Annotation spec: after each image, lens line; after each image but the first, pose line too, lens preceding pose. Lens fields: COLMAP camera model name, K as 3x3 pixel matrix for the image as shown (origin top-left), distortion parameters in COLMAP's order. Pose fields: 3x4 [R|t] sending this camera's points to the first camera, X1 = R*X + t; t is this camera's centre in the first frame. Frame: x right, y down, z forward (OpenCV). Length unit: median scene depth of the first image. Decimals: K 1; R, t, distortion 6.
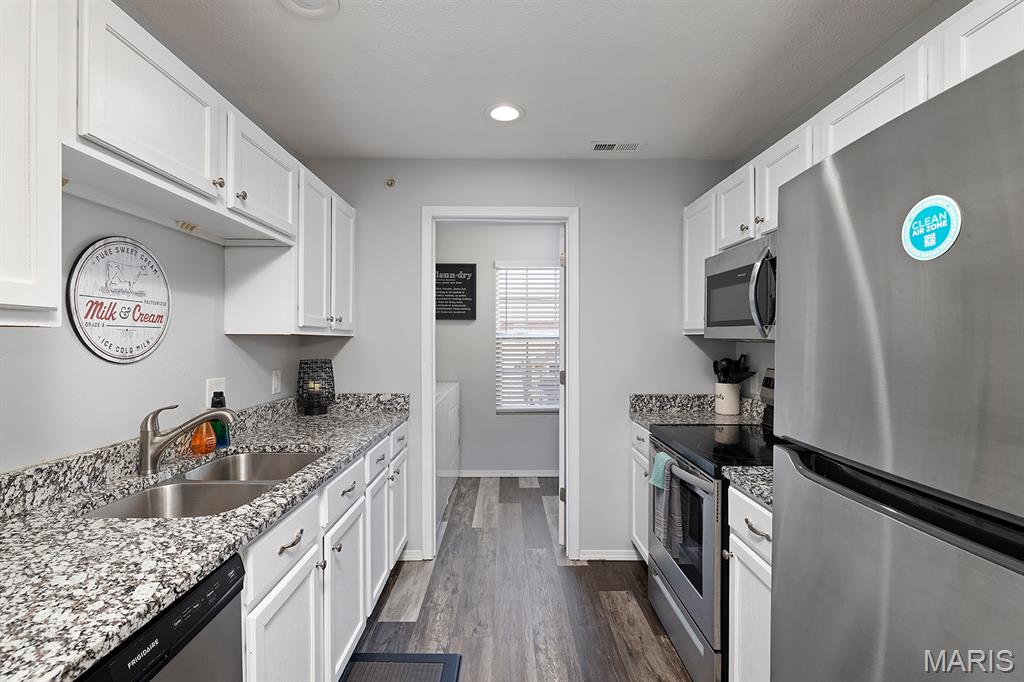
lens RADIAL K [[462.6, 0, 505.8], [0, 462.6, 343.8], [0, 0, 1]] dist [-0.006027, 0.001051]
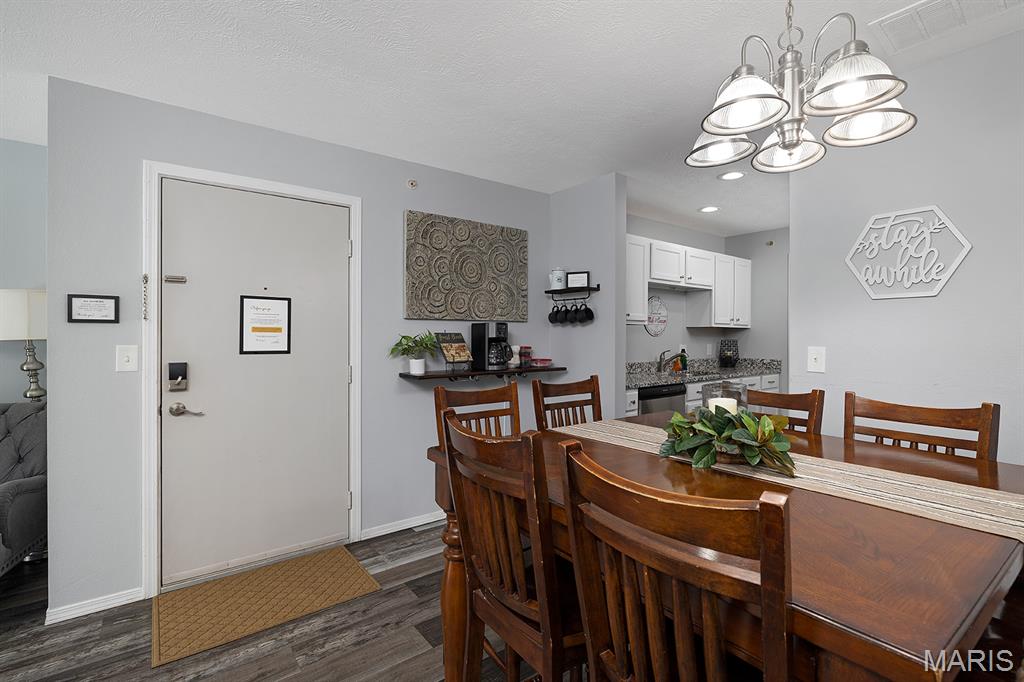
lens RADIAL K [[462.6, 0, 518.4], [0, 462.6, 335.8], [0, 0, 1]] dist [-0.006027, 0.001051]
pose [[0.600588, -0.003053, -0.799553, 0.835710], [-0.008578, 0.999911, -0.010261, 0.058368], [0.799513, 0.013021, 0.600508, -1.211758]]
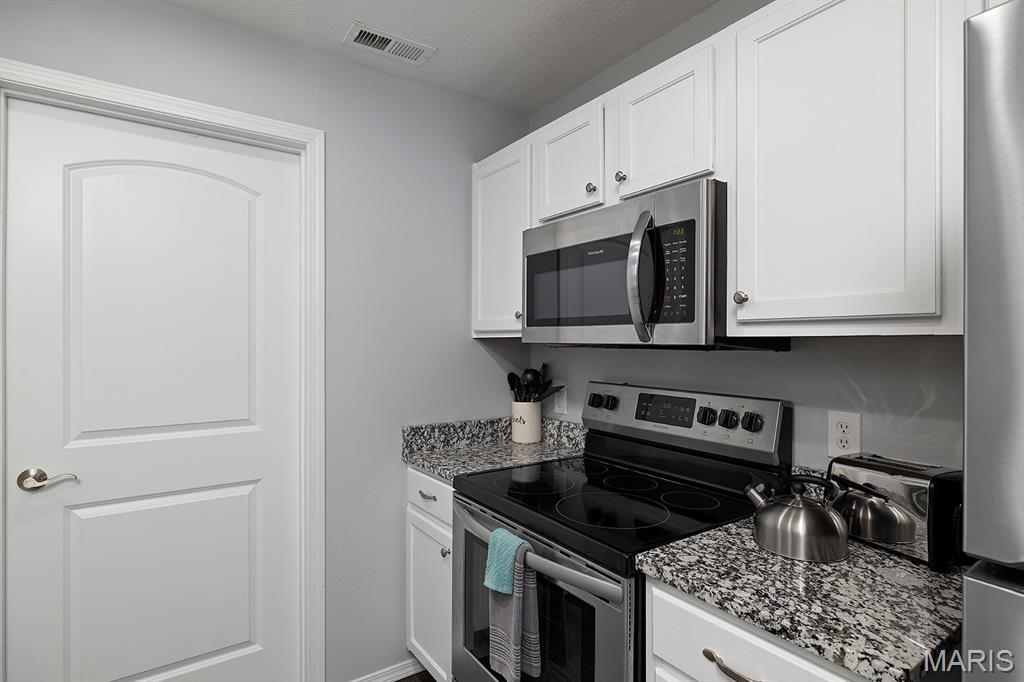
lens RADIAL K [[513.3, 0, 511.3], [0, 513.3, 342.0], [0, 0, 1]] dist [-0.012301, -0.001768]
pose [[0.819713, 0.001619, 0.572772, -0.038333], [0.006551, 0.999904, -0.012202, -0.004641], [-0.572737, 0.013754, 0.819624, 0.425298]]
